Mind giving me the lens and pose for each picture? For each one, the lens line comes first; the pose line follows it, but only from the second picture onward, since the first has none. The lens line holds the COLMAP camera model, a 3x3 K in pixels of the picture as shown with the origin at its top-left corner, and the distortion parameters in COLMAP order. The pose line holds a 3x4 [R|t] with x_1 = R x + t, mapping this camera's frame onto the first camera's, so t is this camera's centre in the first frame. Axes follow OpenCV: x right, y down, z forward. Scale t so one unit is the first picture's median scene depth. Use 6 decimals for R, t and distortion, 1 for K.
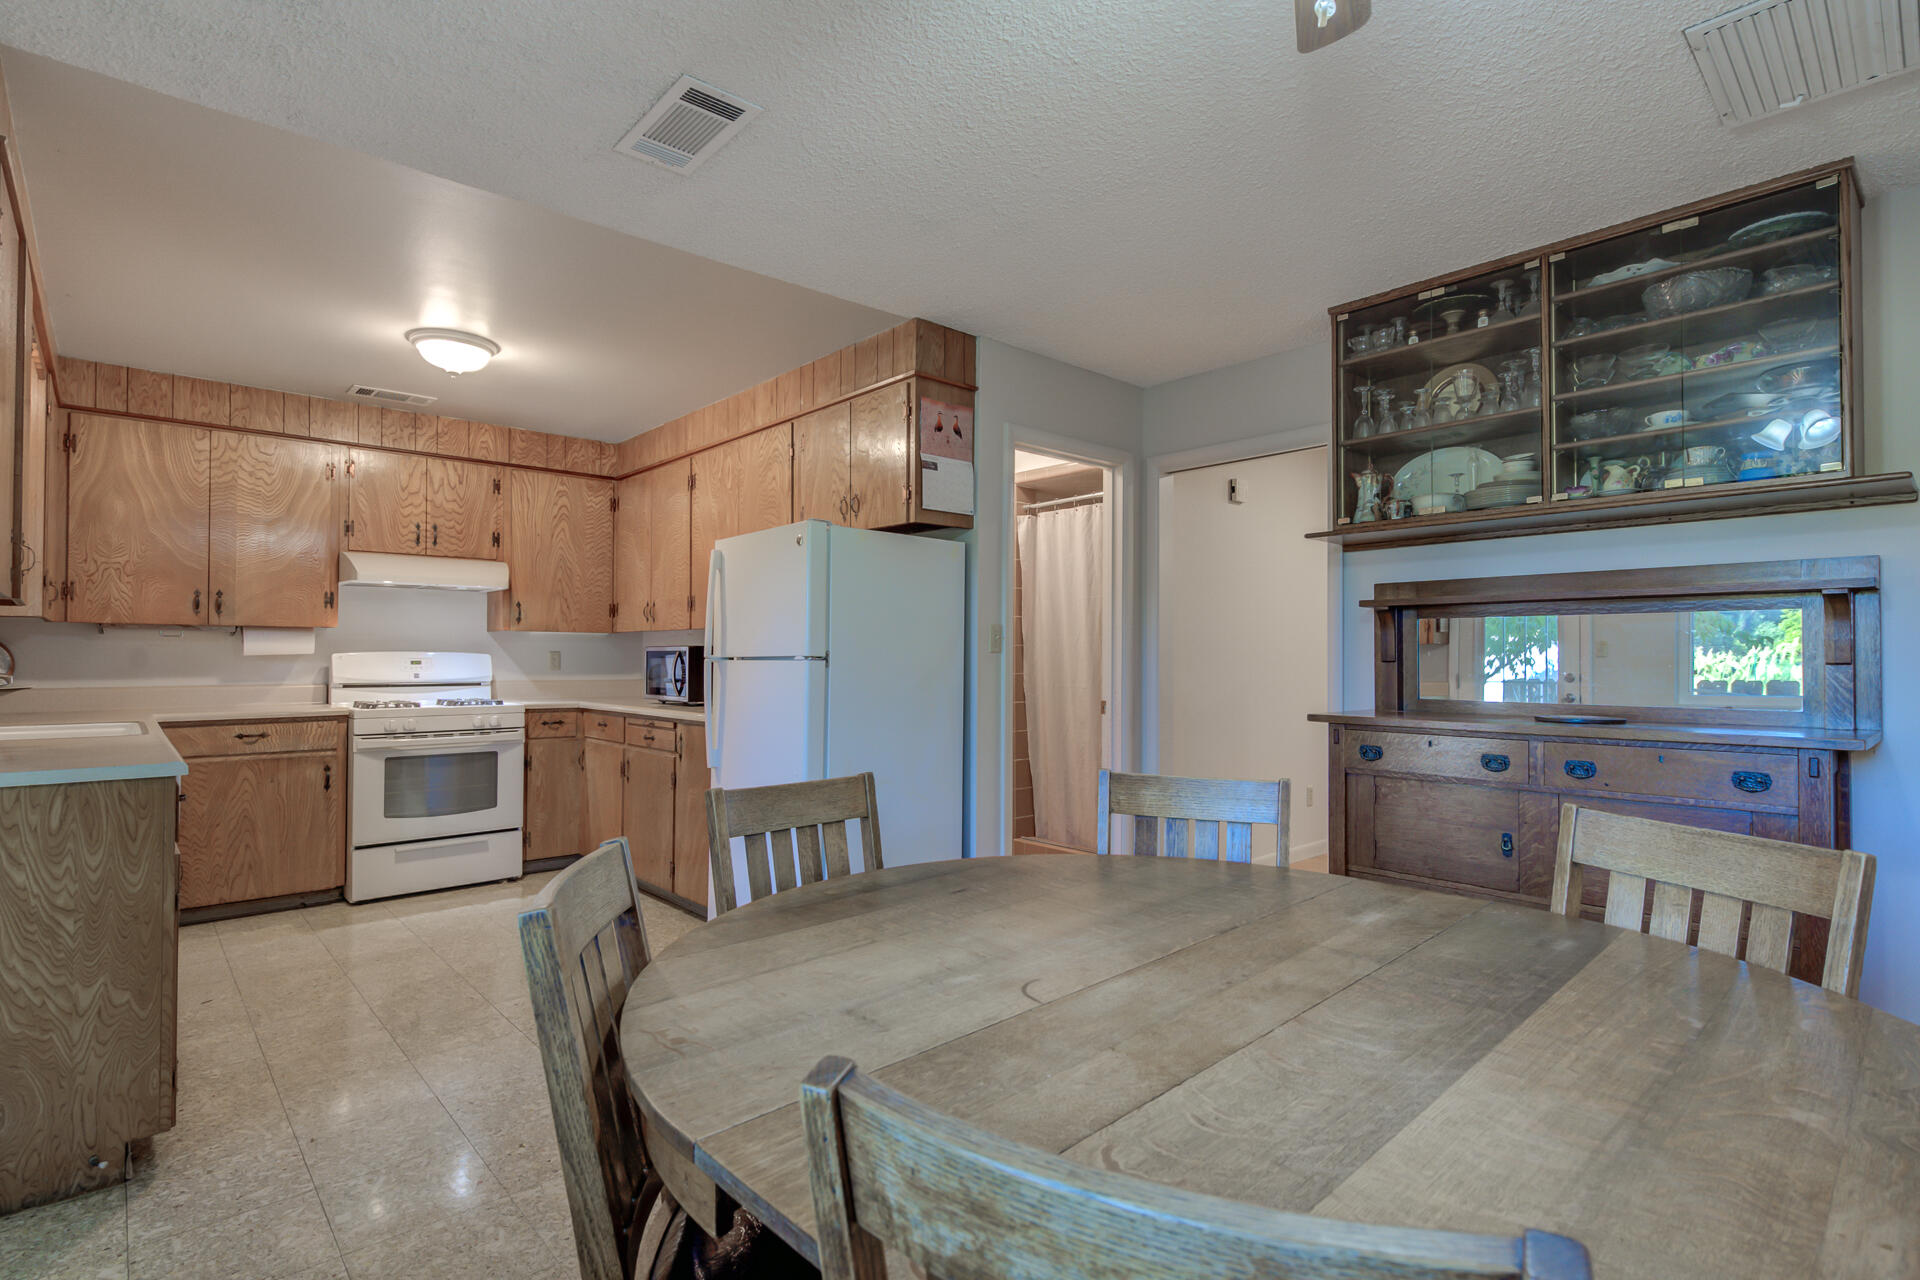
lens RADIAL K [[899.7, 0, 927.8], [0, 899.7, 647.0], [0, 0, 1]] dist [0.003614, -0.002976]
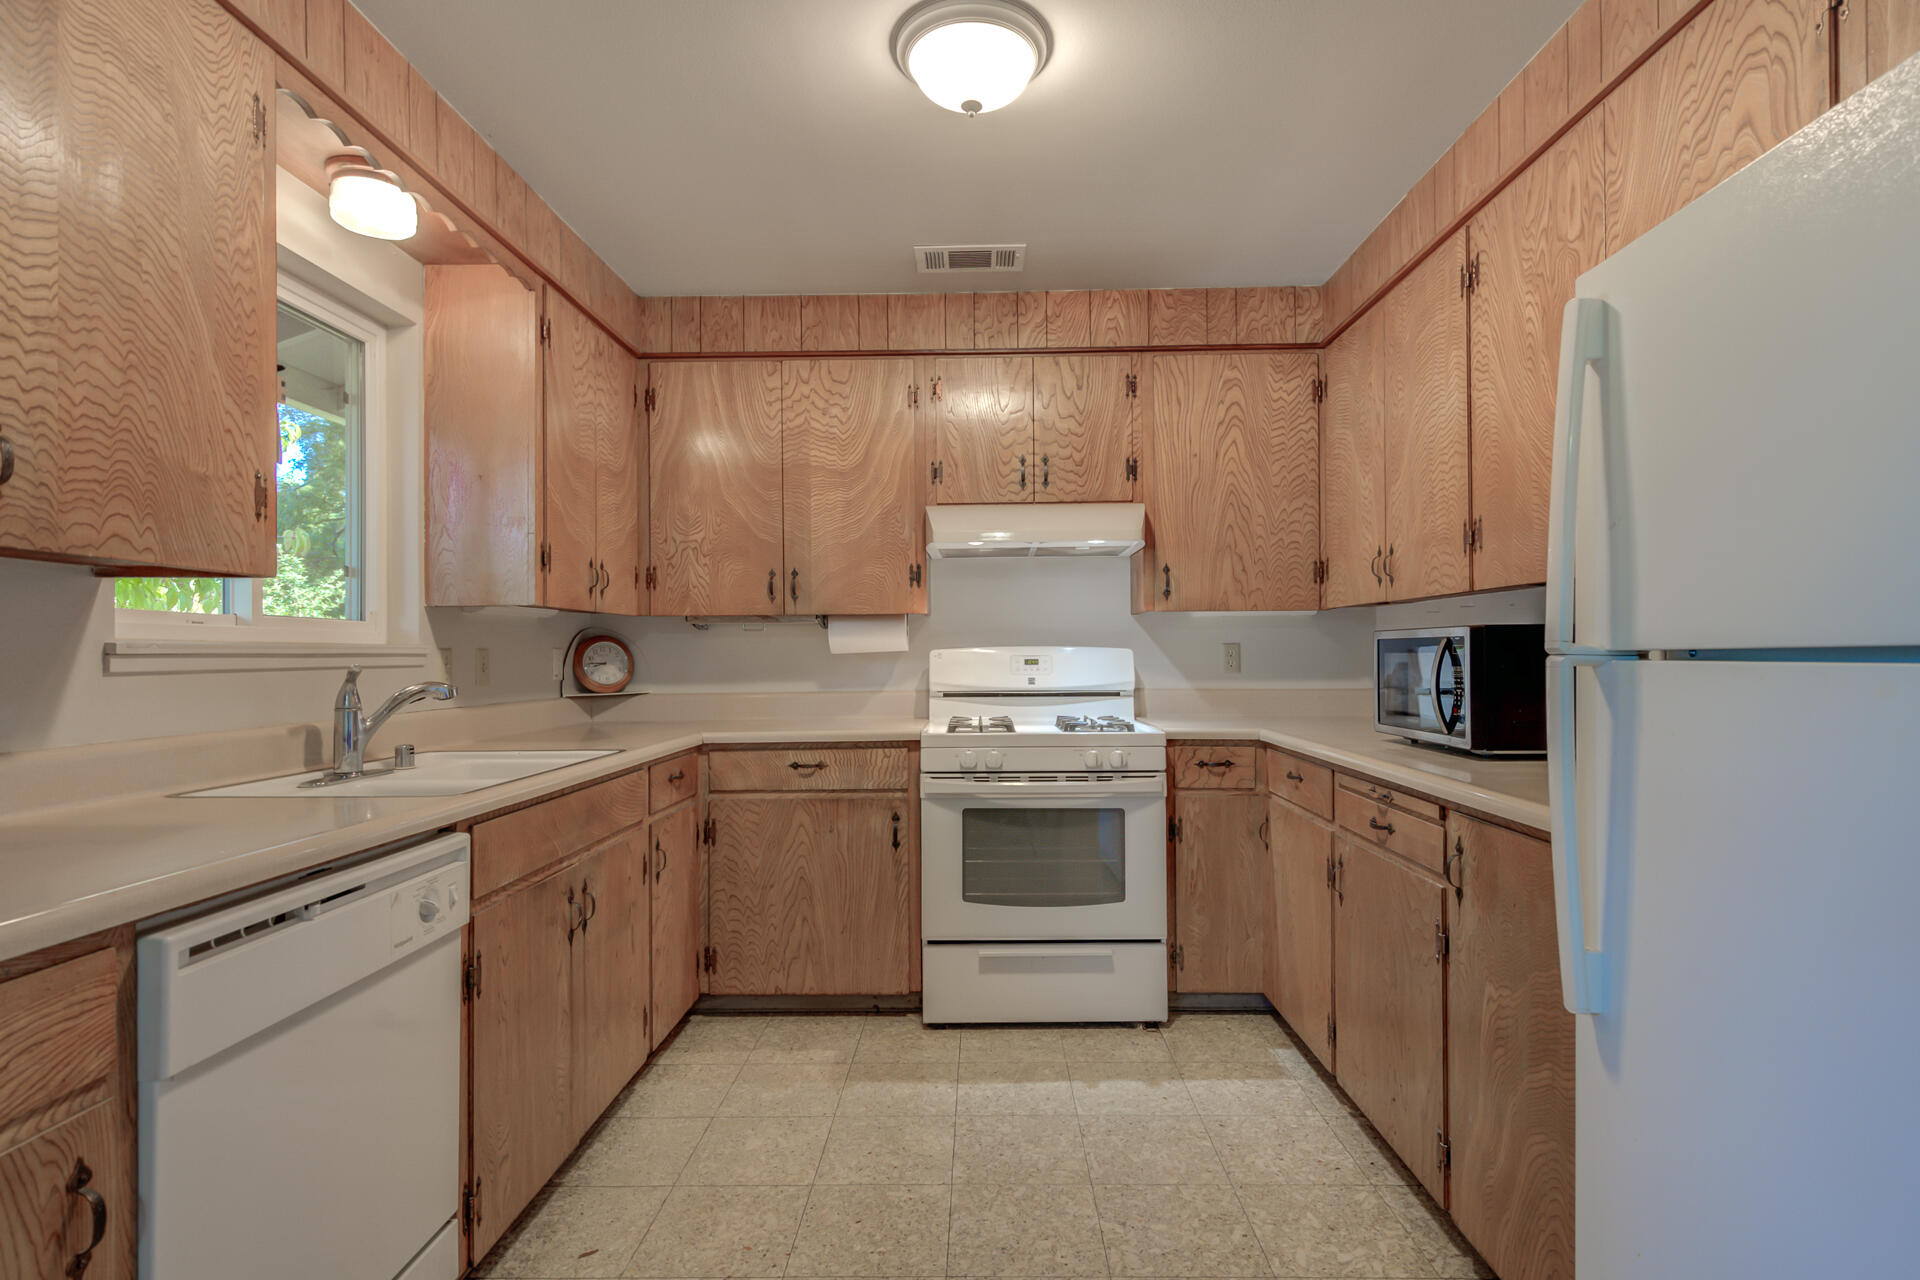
lens RADIAL K [[899.7, 0, 994.3], [0, 899.7, 647.5], [0, 0, 1]] dist [0.003614, -0.002976]
pose [[0.751088, -0.012028, -0.660093, -0.154539], [0.017741, 0.999841, 0.001969, 0.004969], [0.659964, -0.013189, 0.751182, 0.528514]]
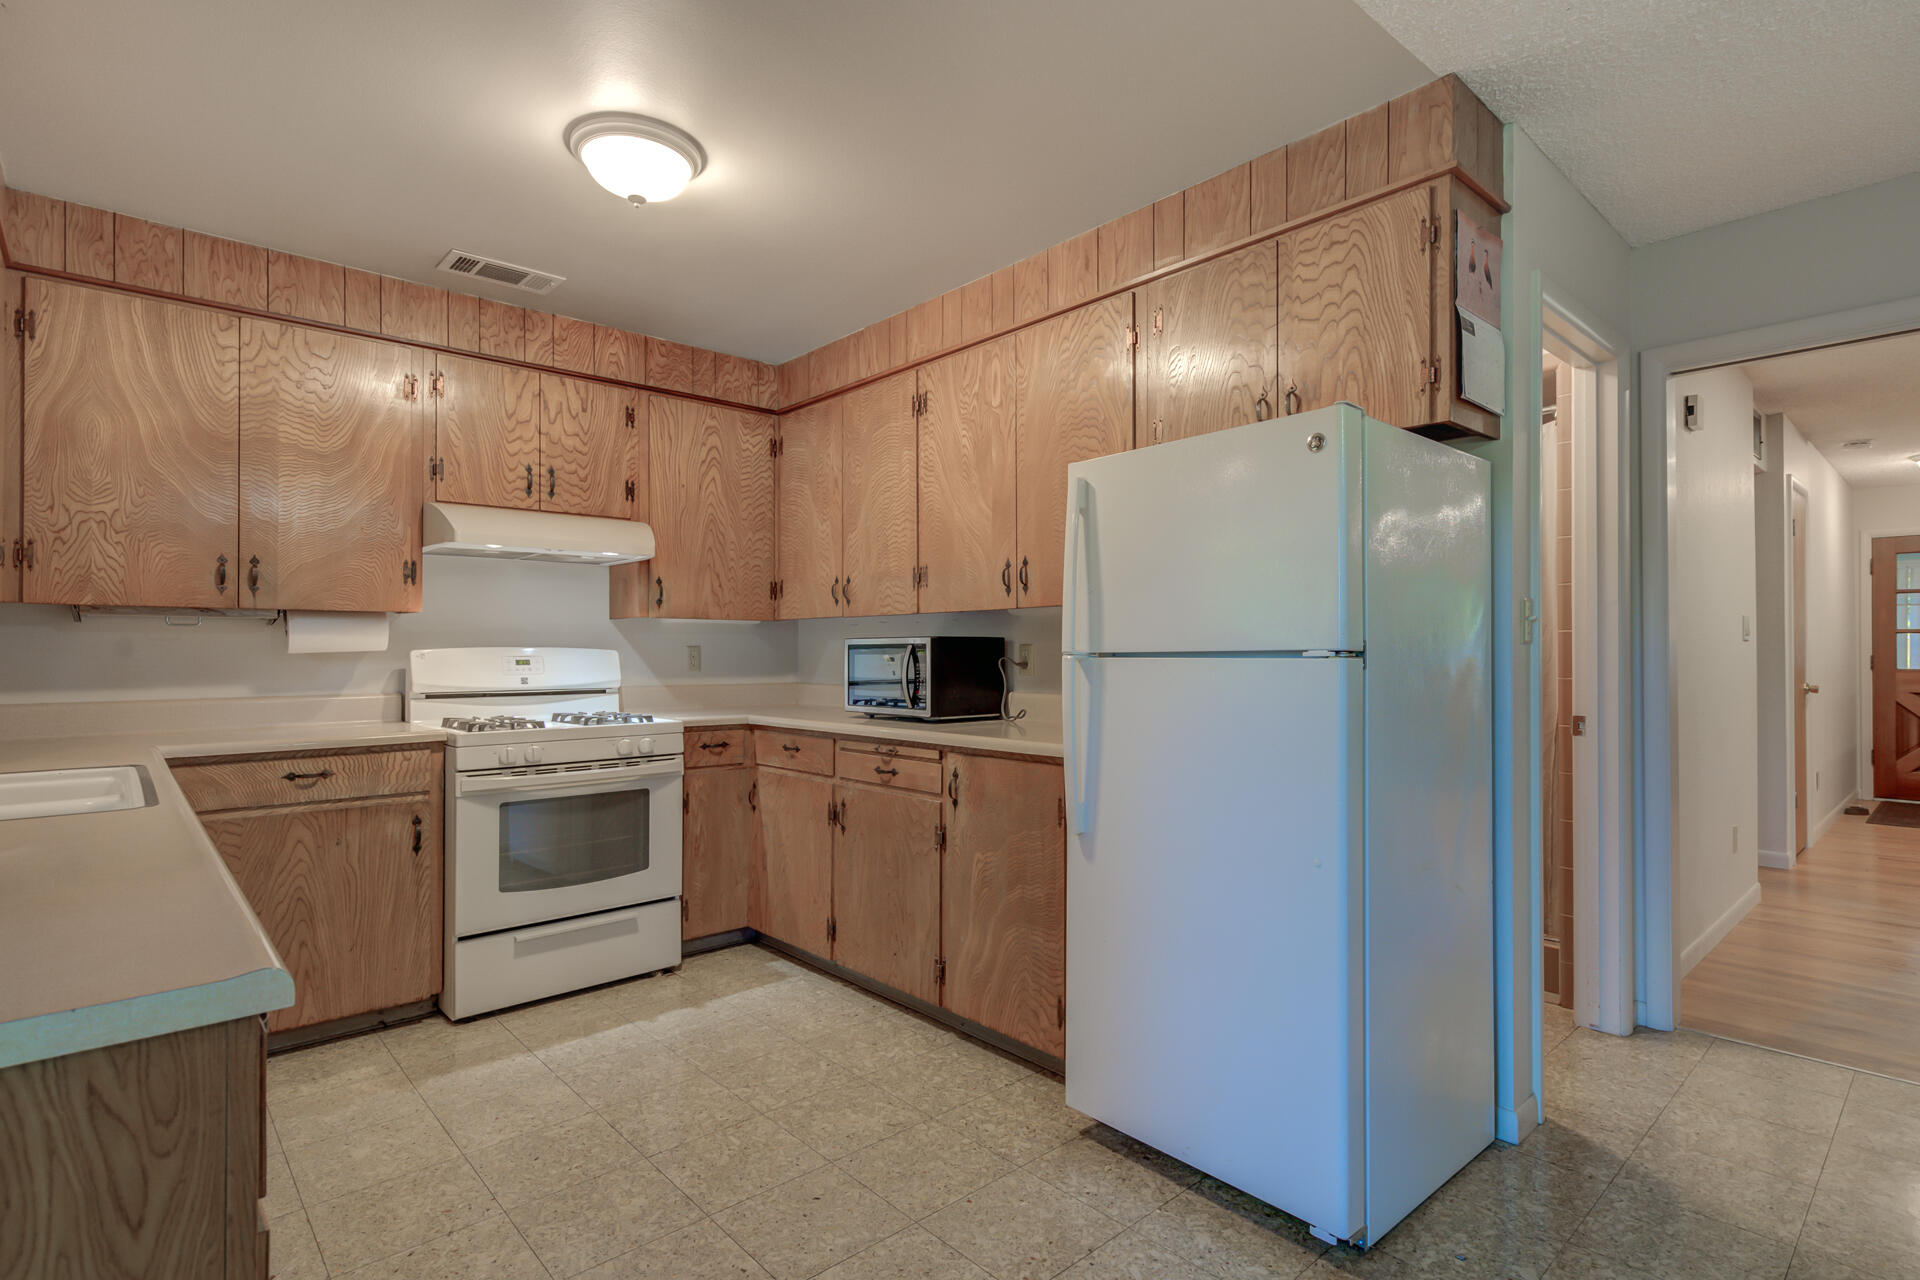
lens RADIAL K [[899.7, 0, 929.5], [0, 899.7, 644.5], [0, 0, 1]] dist [0.003614, -0.002976]
pose [[0.999989, -0.004792, -0.000069, -0.279328], [0.004792, 0.999980, 0.004157, 0.002116], [0.000049, -0.004158, 0.999991, 0.323462]]
